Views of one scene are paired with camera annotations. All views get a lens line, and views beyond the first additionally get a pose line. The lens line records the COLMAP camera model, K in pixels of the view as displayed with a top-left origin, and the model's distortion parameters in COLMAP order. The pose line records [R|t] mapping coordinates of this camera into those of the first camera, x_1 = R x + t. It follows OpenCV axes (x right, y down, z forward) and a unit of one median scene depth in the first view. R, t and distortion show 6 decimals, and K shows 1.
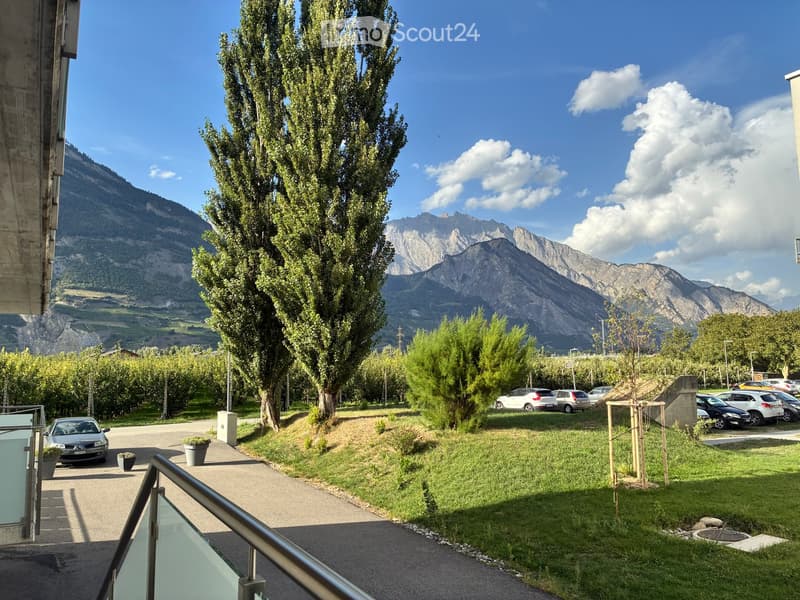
lens RADIAL K [[586.8, 0, 400.7], [0, 586.8, 310.6], [0, 0, 1]] dist [-0.004618, -0.004376]
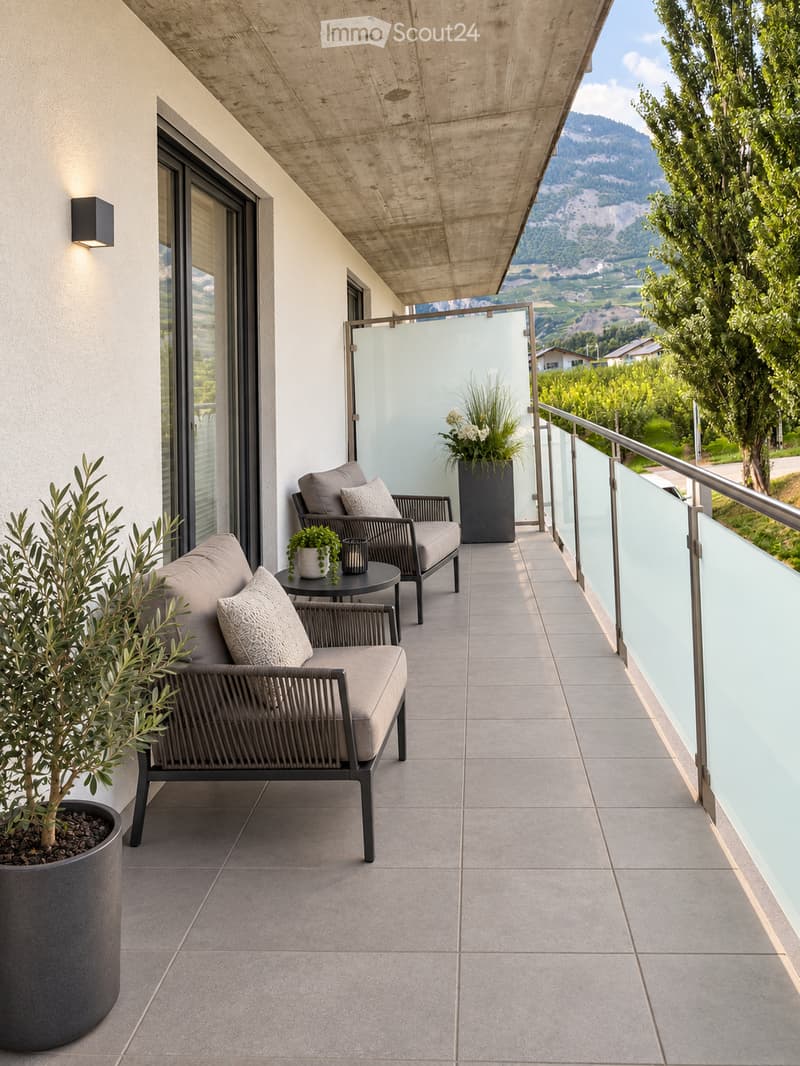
lens RADIAL K [[775.2, 0, 400.0], [0, 775.2, 533.0], [0, 0, 1]] dist [0.059511, -0.091196]
pose [[0.803378, 0.031395, -0.594642, 0.009891], [0.168767, 0.945658, 0.277937, -0.083565], [0.571054, -0.323644, 0.754422, -0.039647]]
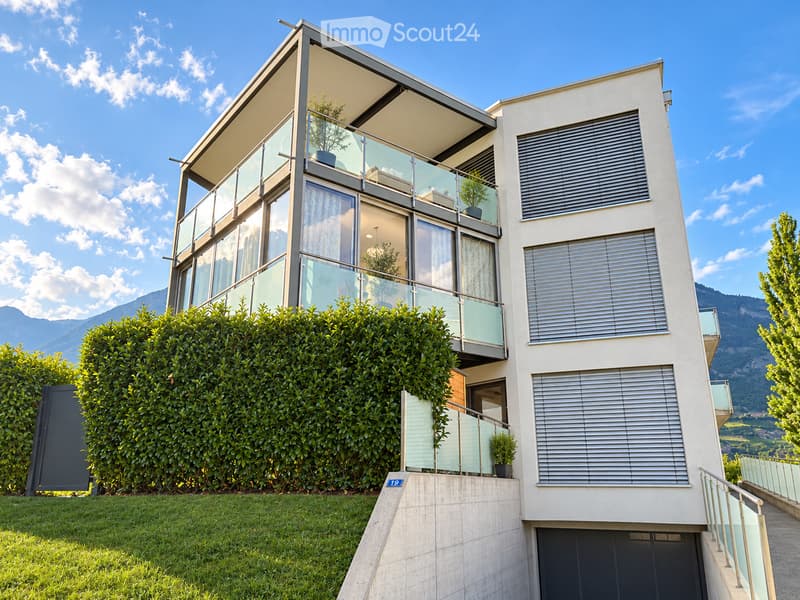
lens RADIAL K [[664.4, 0, 399.7], [0, 664.4, 318.7], [0, 0, 1]] dist [-0.007455, -0.005097]
pose [[0.610675, -0.209631, -0.763630, 0.372835], [0.089838, 0.976438, -0.196207, -0.029523], [0.786769, 0.051215, 0.615119, -0.762006]]
